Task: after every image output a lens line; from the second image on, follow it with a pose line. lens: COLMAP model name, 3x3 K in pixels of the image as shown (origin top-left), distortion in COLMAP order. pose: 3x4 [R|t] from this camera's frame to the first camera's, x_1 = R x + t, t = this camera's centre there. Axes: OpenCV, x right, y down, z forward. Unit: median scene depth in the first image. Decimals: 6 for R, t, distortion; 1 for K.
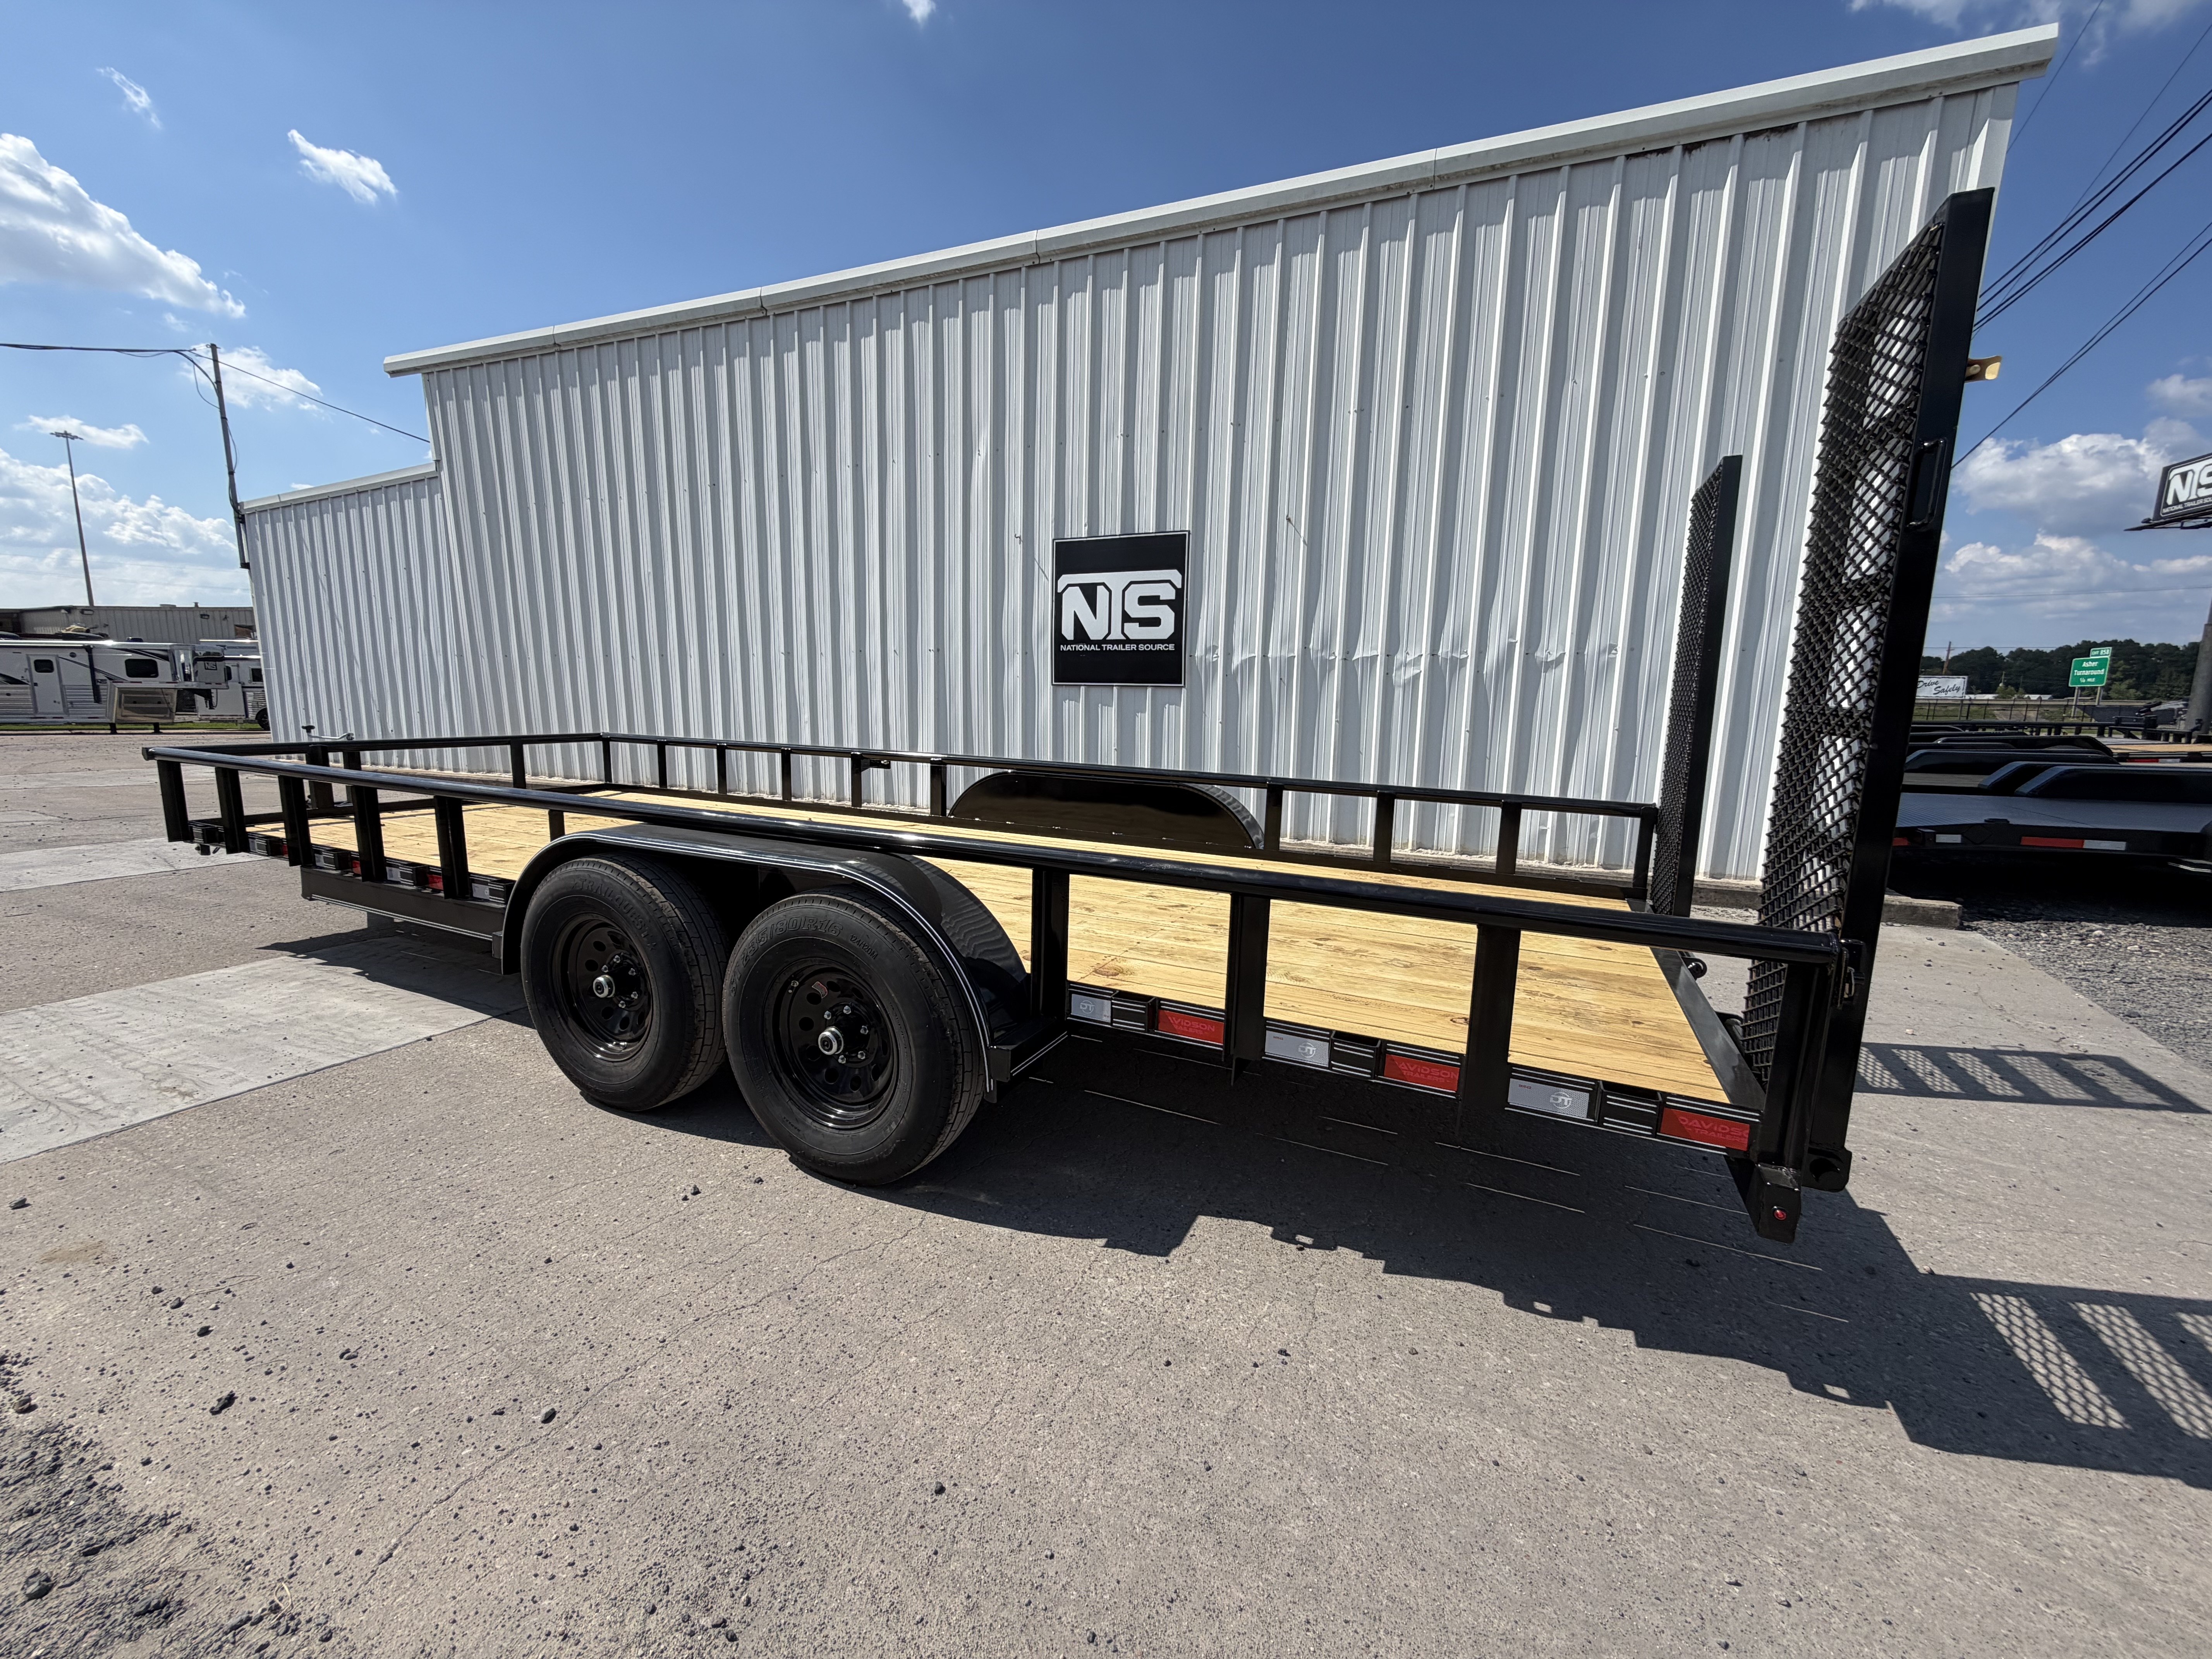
lens RADIAL K [[881.2, 0, 1101.2], [0, 881.2, 826.6], [0, 0, 1]] dist [0.001176, -0.000020]
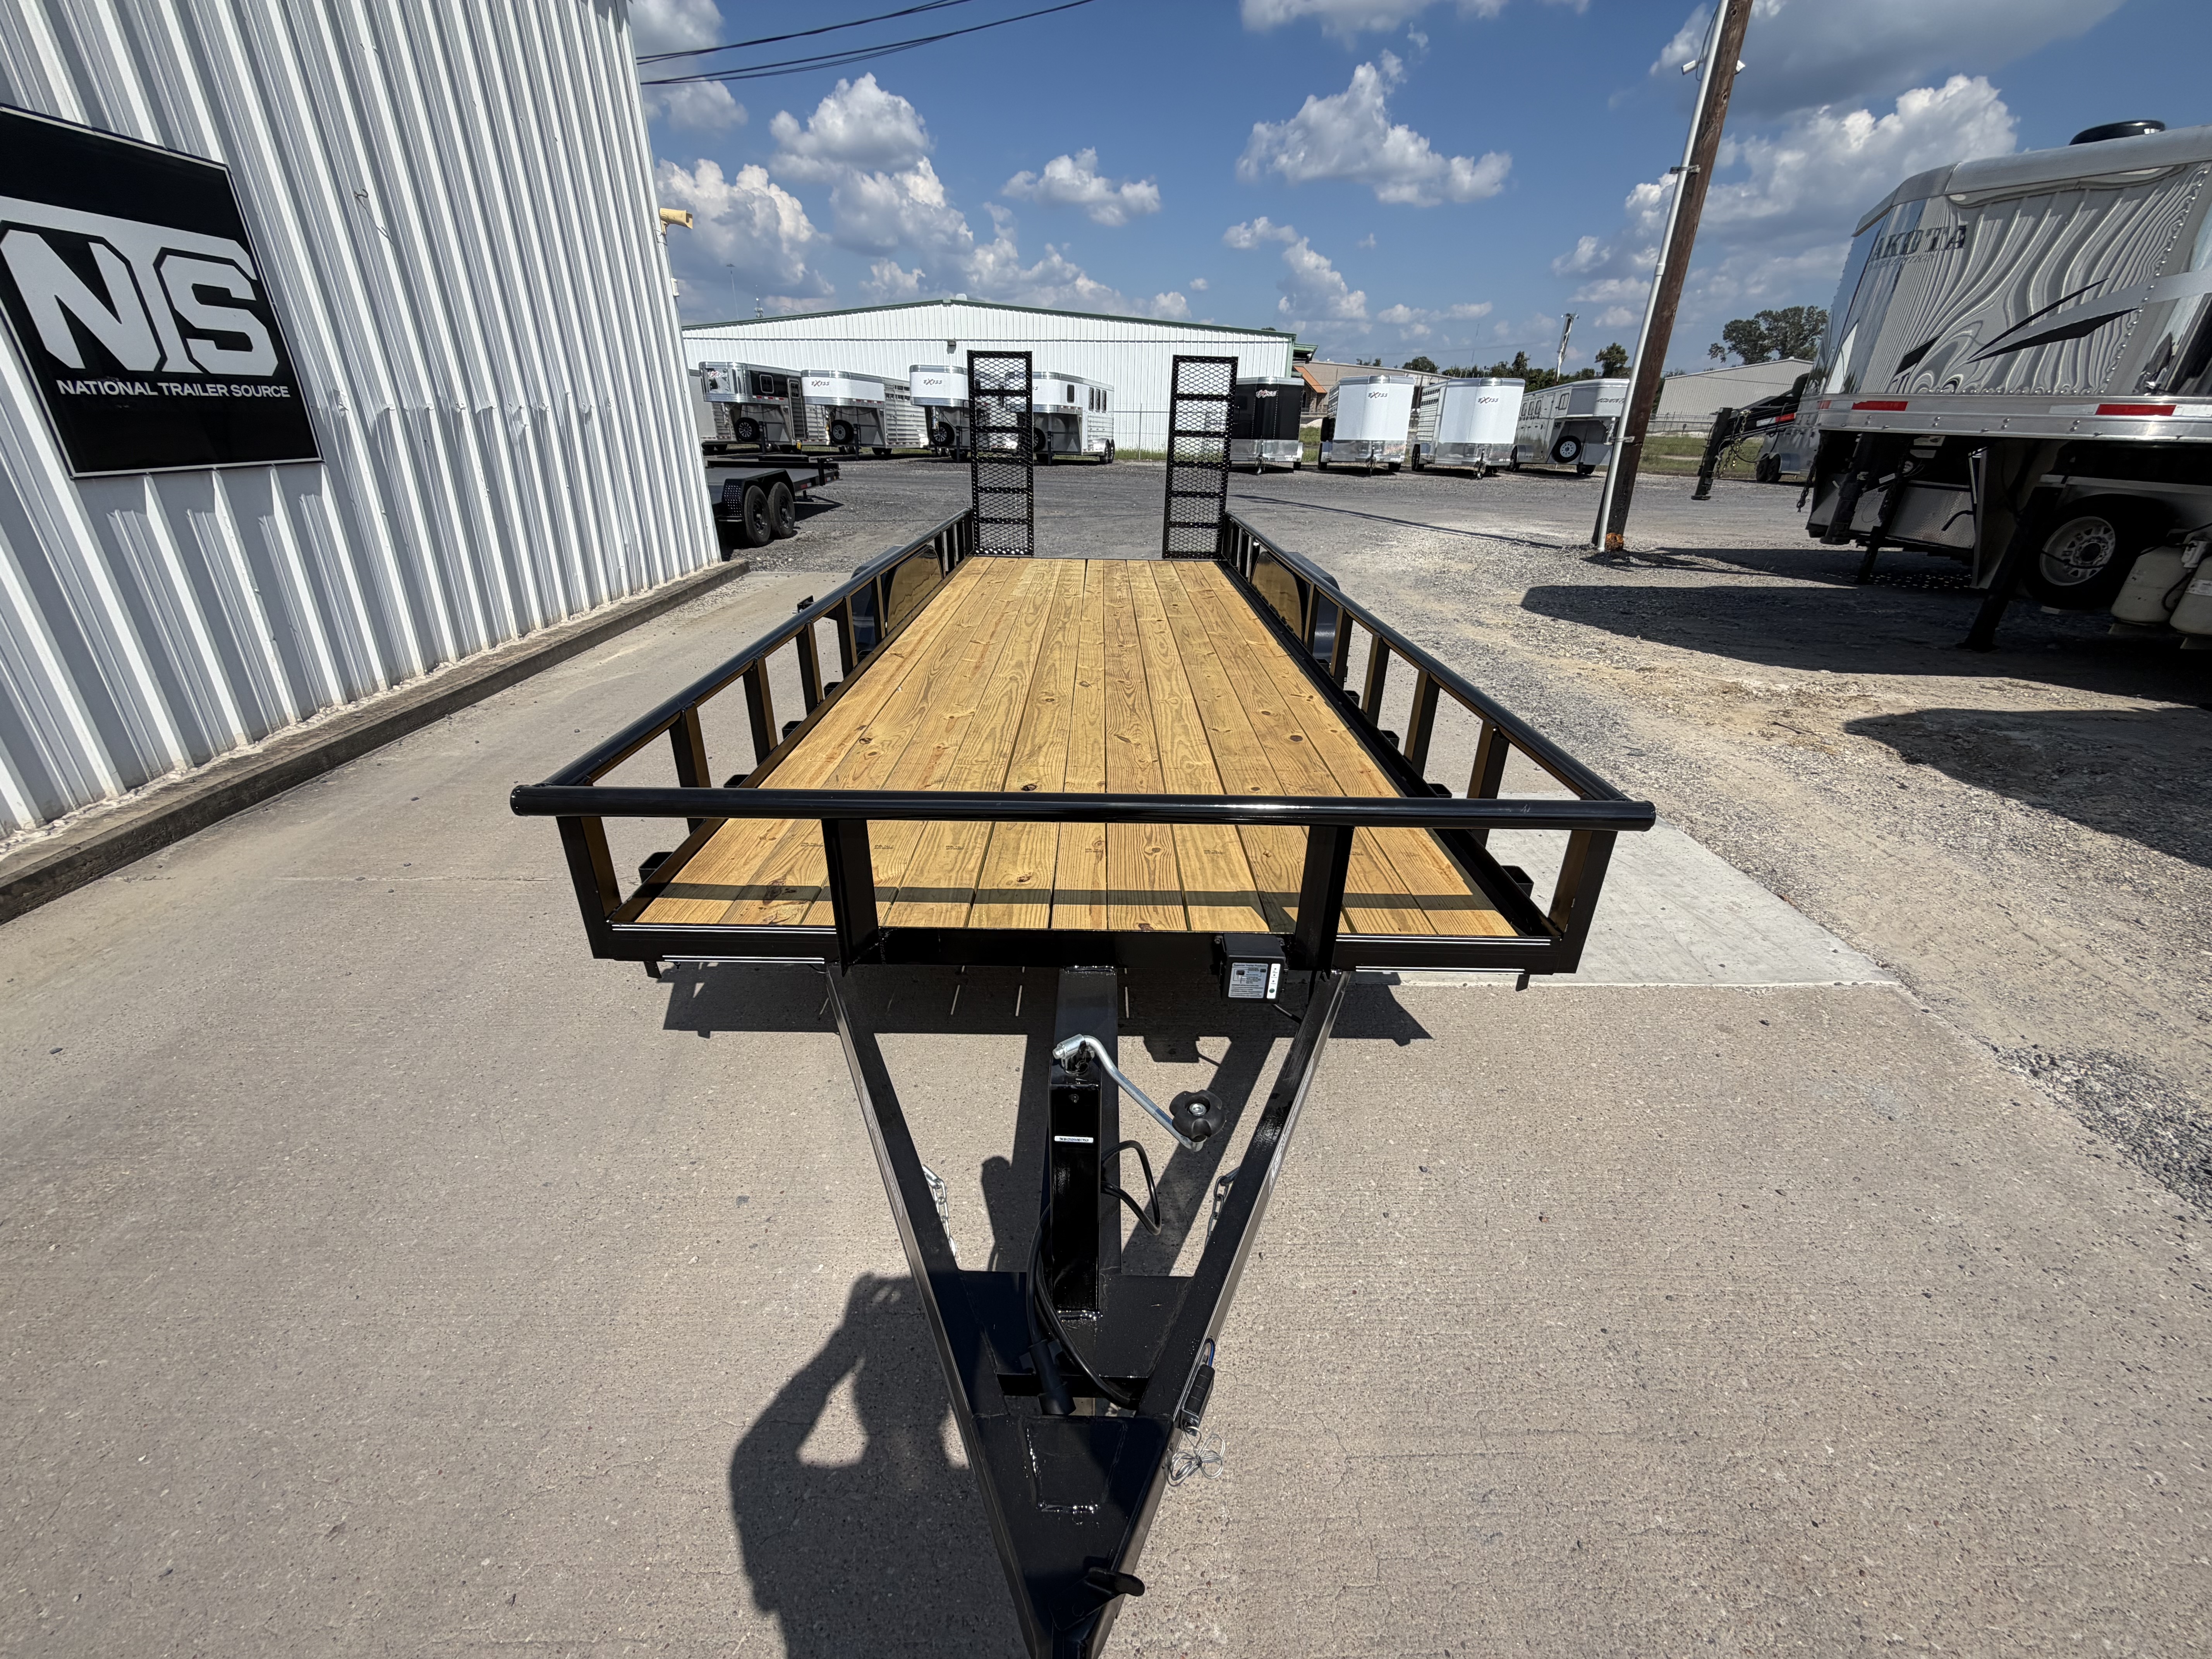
lens RADIAL K [[881.2, 0, 1102.1], [0, 881.2, 827.2], [0, 0, 1]] dist [0.001176, -0.000020]
pose [[-0.425458, -0.412223, 0.805641, -0.754242], [0.110052, 0.860058, 0.498185, -0.188017], [-0.898262, 0.300619, -0.320552, 0.789994]]
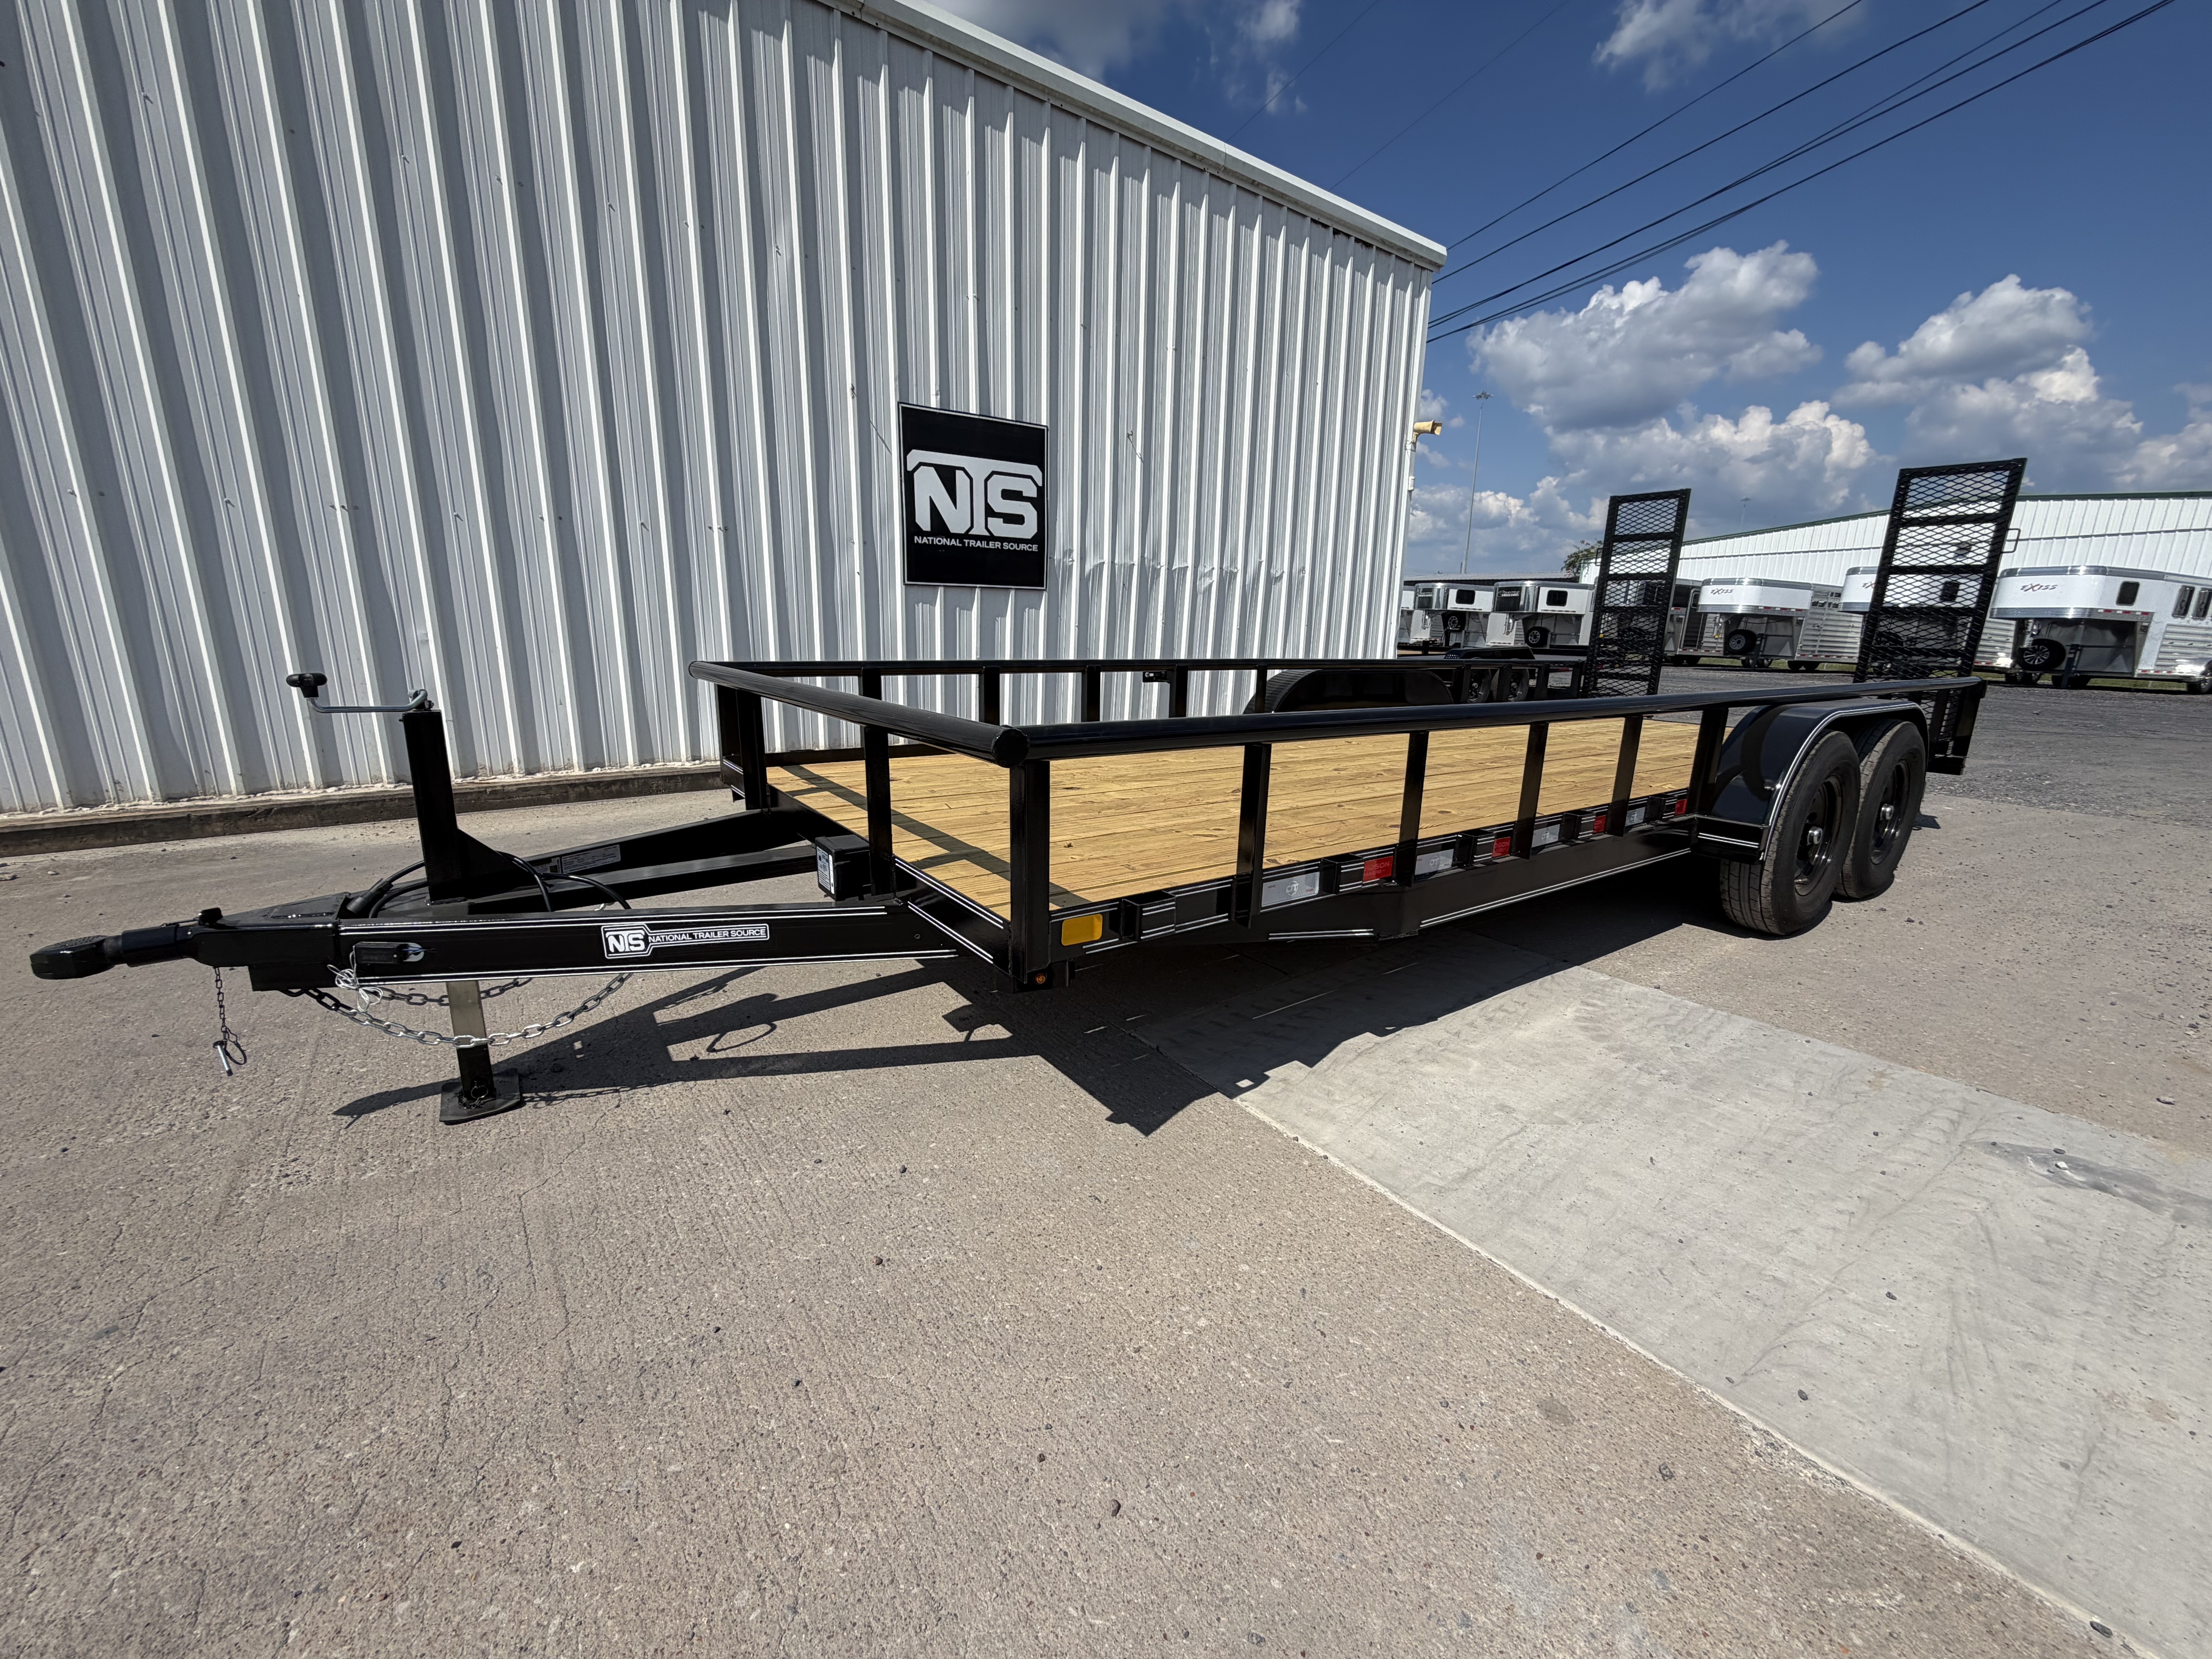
lens RADIAL K [[881.2, 0, 1101.2], [0, 881.2, 827.8], [0, 0, 1]] dist [0.001176, -0.000020]
pose [[0.493212, -0.210699, 0.844007, -0.773397], [0.121980, 0.977390, 0.172715, -0.061472], [-0.861315, 0.017767, 0.507761, 0.452203]]
